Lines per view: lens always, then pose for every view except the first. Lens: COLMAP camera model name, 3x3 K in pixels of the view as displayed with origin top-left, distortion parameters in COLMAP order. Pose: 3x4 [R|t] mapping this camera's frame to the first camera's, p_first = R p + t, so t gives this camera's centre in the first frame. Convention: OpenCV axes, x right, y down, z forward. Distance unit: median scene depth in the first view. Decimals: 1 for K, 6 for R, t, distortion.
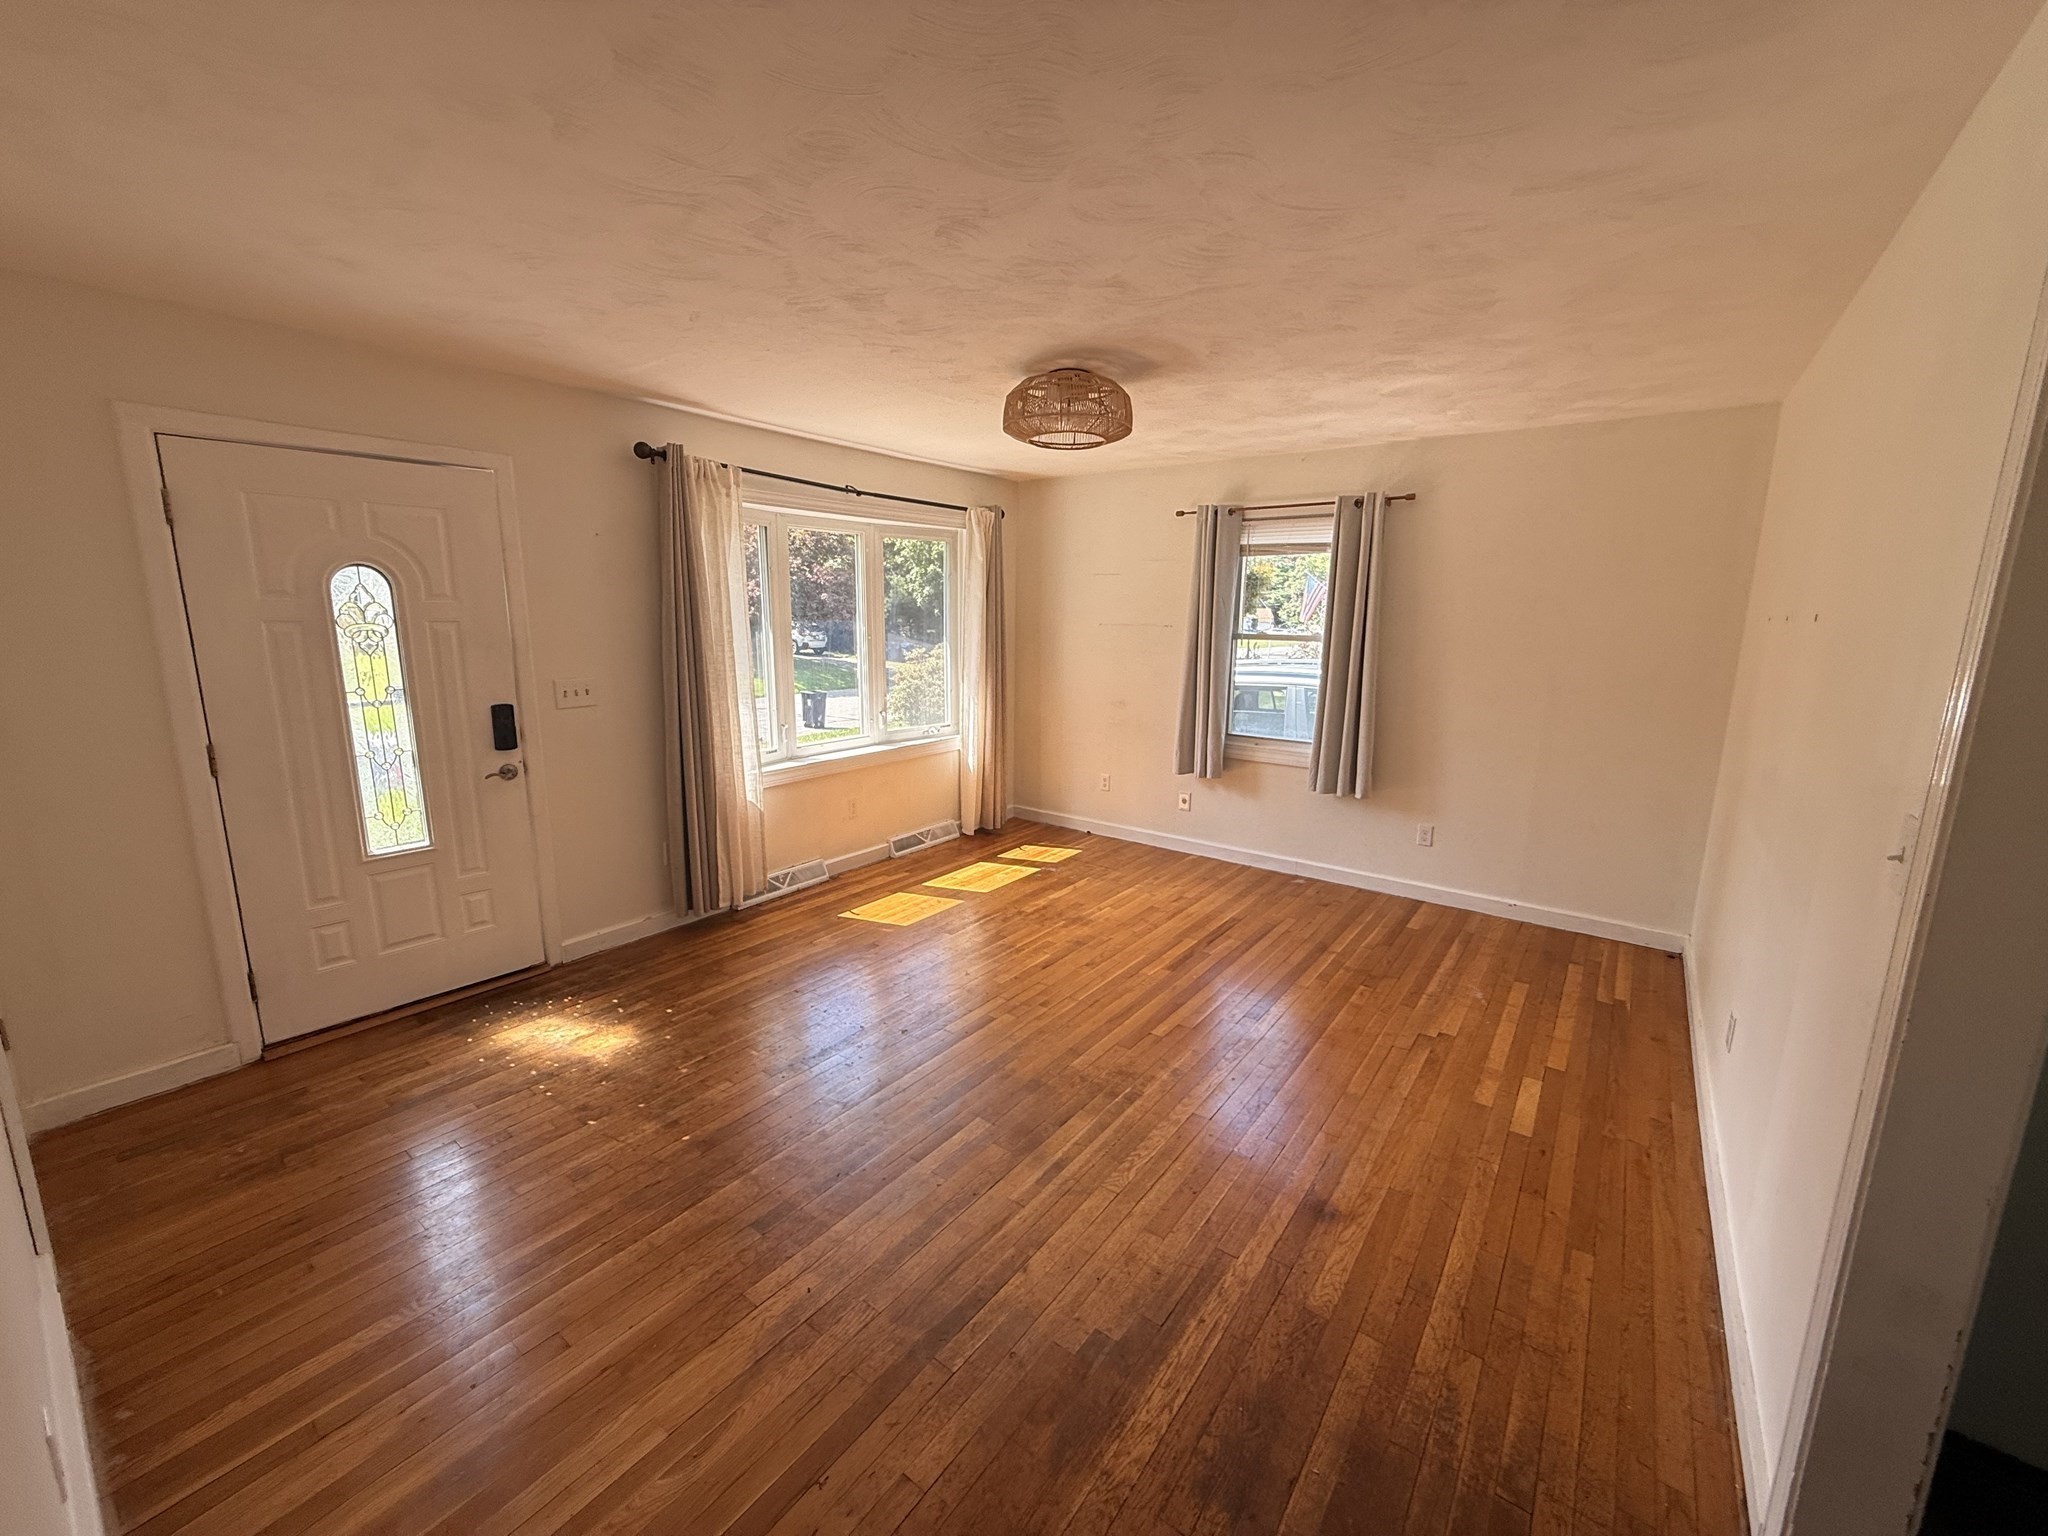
lens RADIAL K [[816.6, 0, 1018.5], [0, 816.6, 766.1], [0, 0, 1]] dist [0.001710, 0.000244]
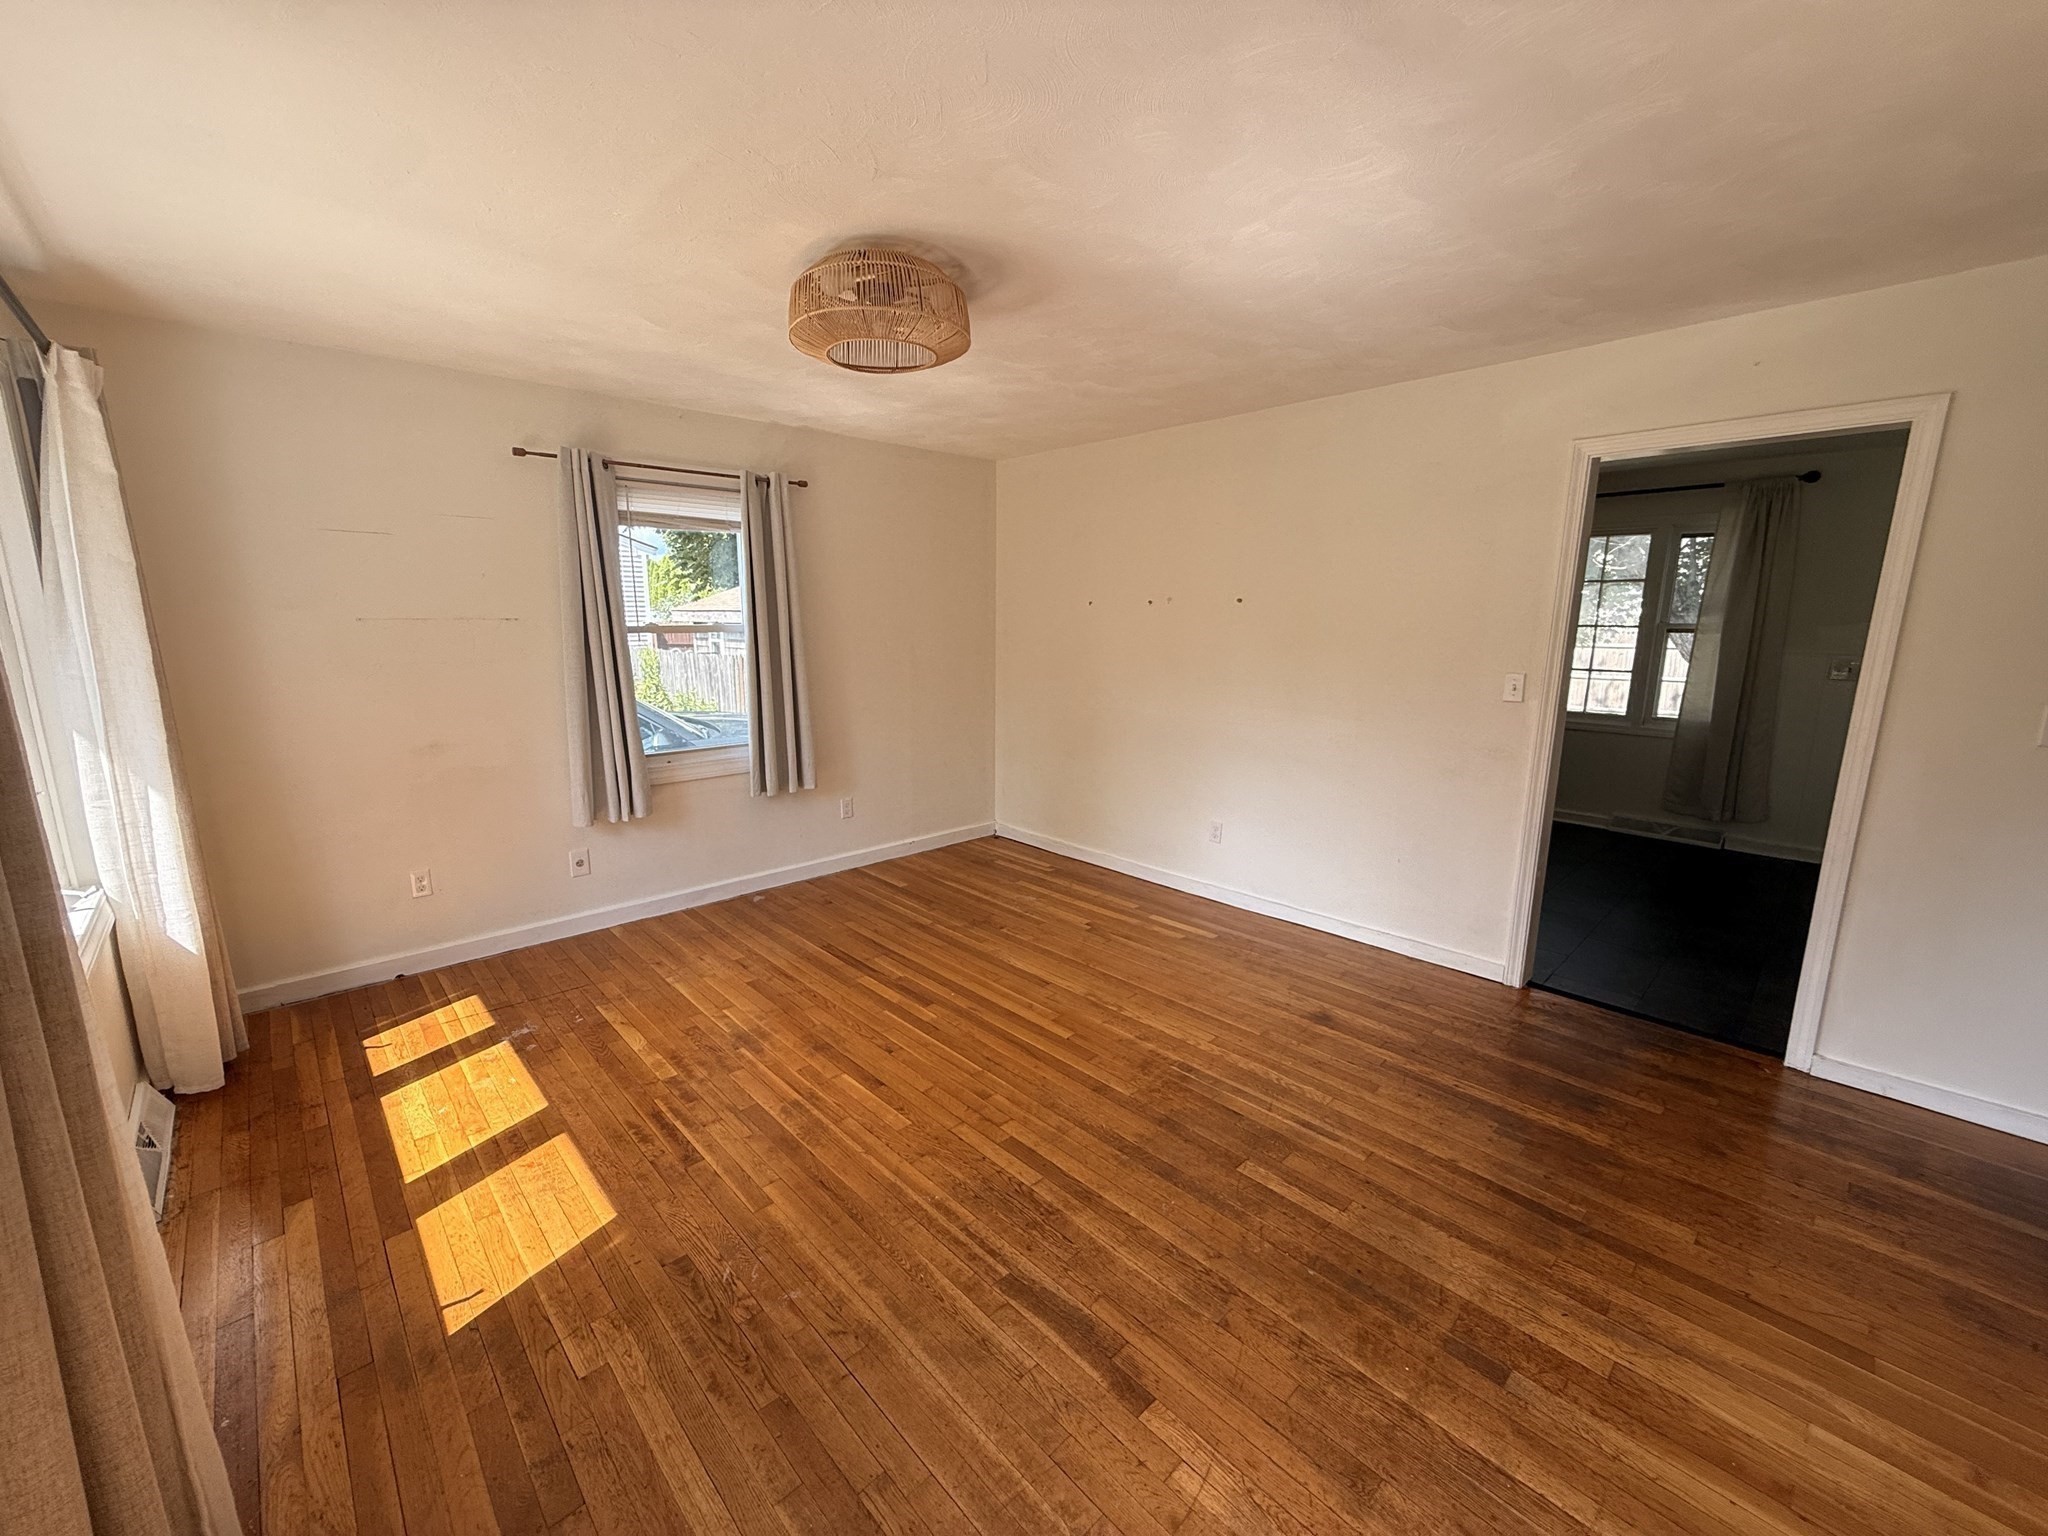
lens RADIAL K [[816.6, 0, 1018.5], [0, 816.6, 766.1], [0, 0, 1]] dist [0.001710, 0.000244]
pose [[0.164677, -0.193788, 0.967123, -0.511712], [0.184960, 0.969183, 0.162707, -0.106087], [-0.968850, 0.152085, 0.195446, 0.593839]]
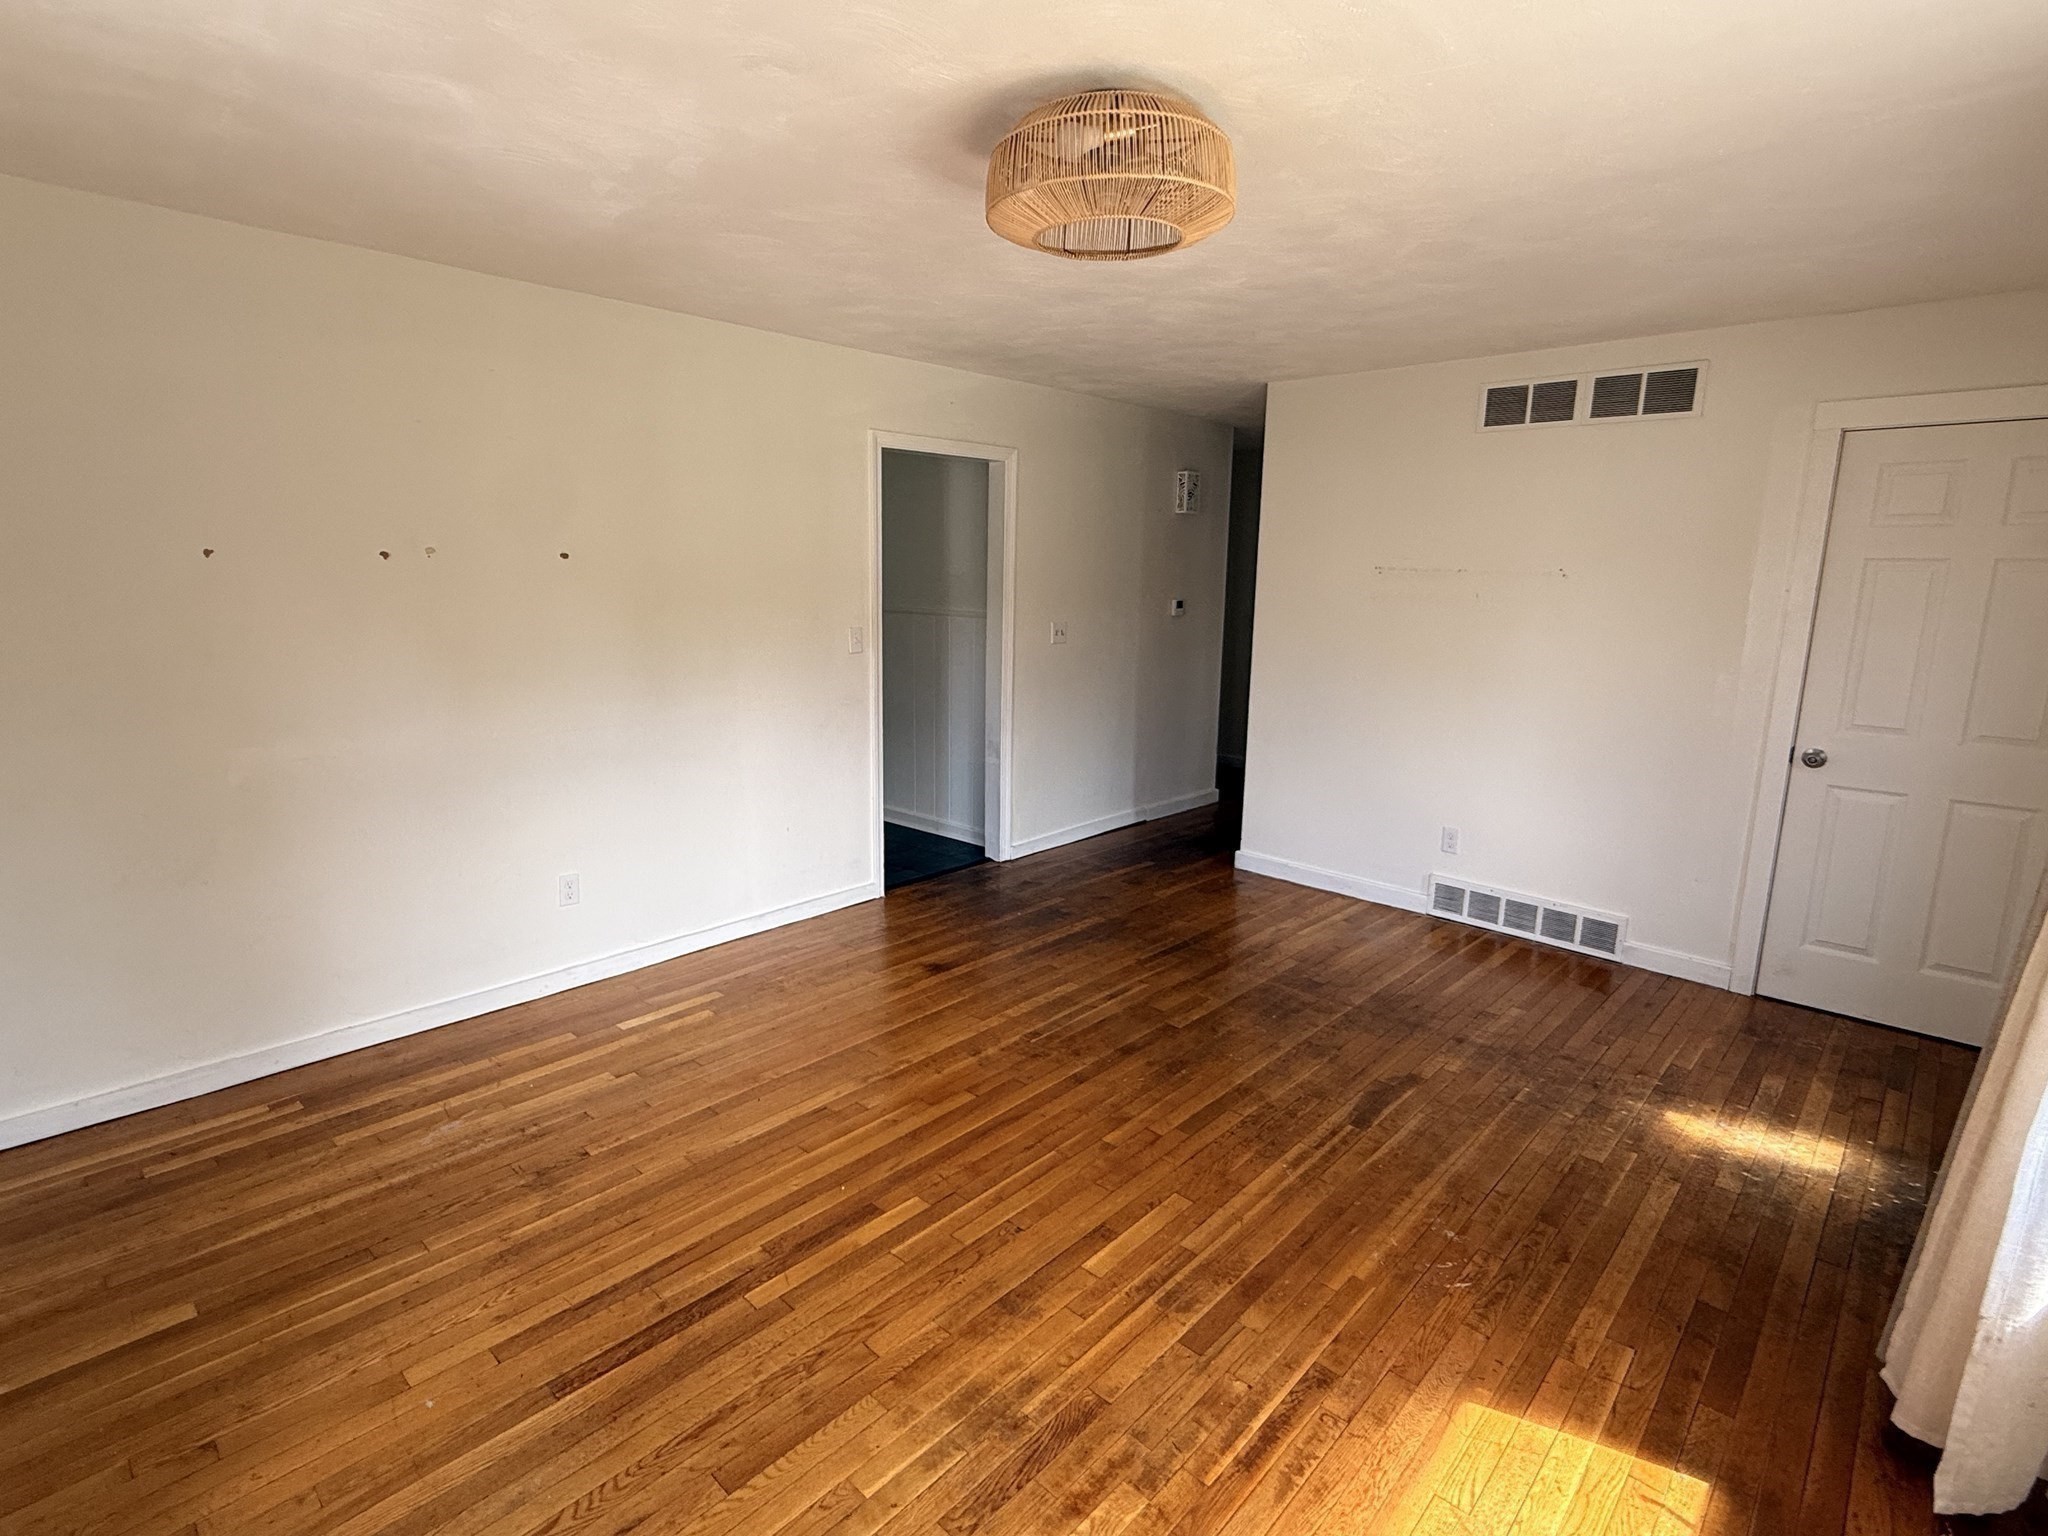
lens RADIAL K [[1008.1, 0, 1024.0], [0, 1008.1, 768.0], [0, 0, 1]] dist [0.000143, 0.000640]
pose [[-0.994070, -0.045447, 0.098794, 0.025241], [-0.004685, 0.925538, 0.378627, -0.243640], [-0.108645, 0.375919, -0.920262, 1.283383]]
